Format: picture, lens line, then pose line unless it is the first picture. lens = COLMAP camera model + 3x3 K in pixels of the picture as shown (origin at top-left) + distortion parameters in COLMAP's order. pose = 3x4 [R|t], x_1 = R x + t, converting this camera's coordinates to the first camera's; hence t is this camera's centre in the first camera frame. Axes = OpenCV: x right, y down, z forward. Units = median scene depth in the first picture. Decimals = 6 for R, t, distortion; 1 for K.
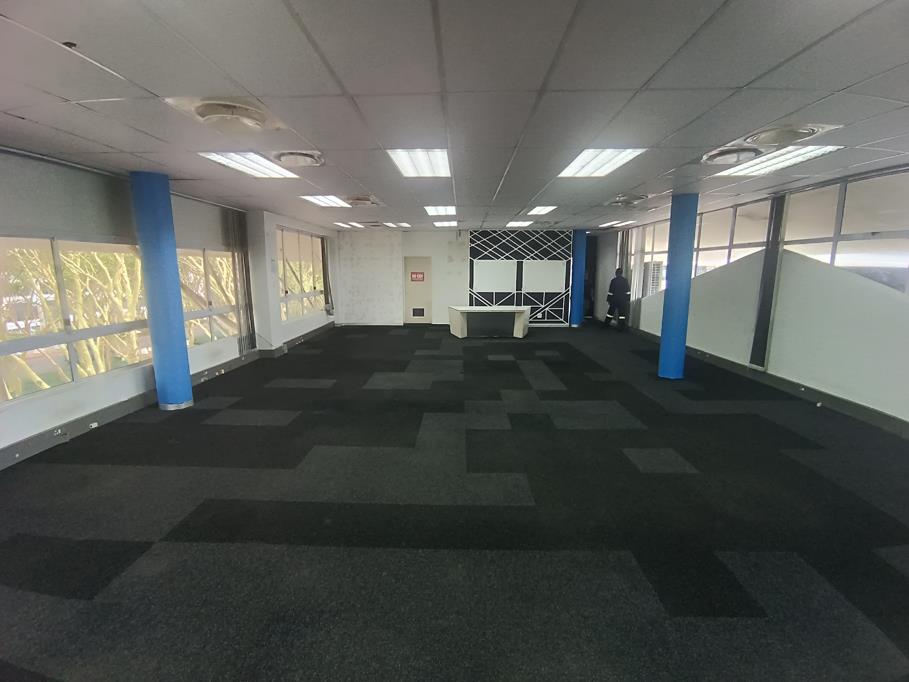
lens RADIAL K [[417.1, 0, 448.3], [0, 417.1, 340.4], [0, 0, 1]] dist [-0.025953, 0.009238]
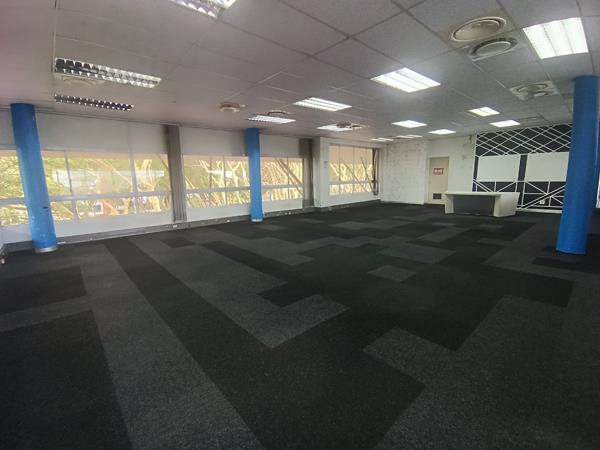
lens RADIAL K [[275.3, 0, 300.1], [0, 275.3, 228.1], [0, 0, 1]] dist [-0.025953, 0.009238]
pose [[0.687366, 0.117039, -0.716819, 0.352640], [-0.100846, 0.992751, 0.065390, 0.033197], [0.719276, 0.027342, 0.694186, 0.015708]]
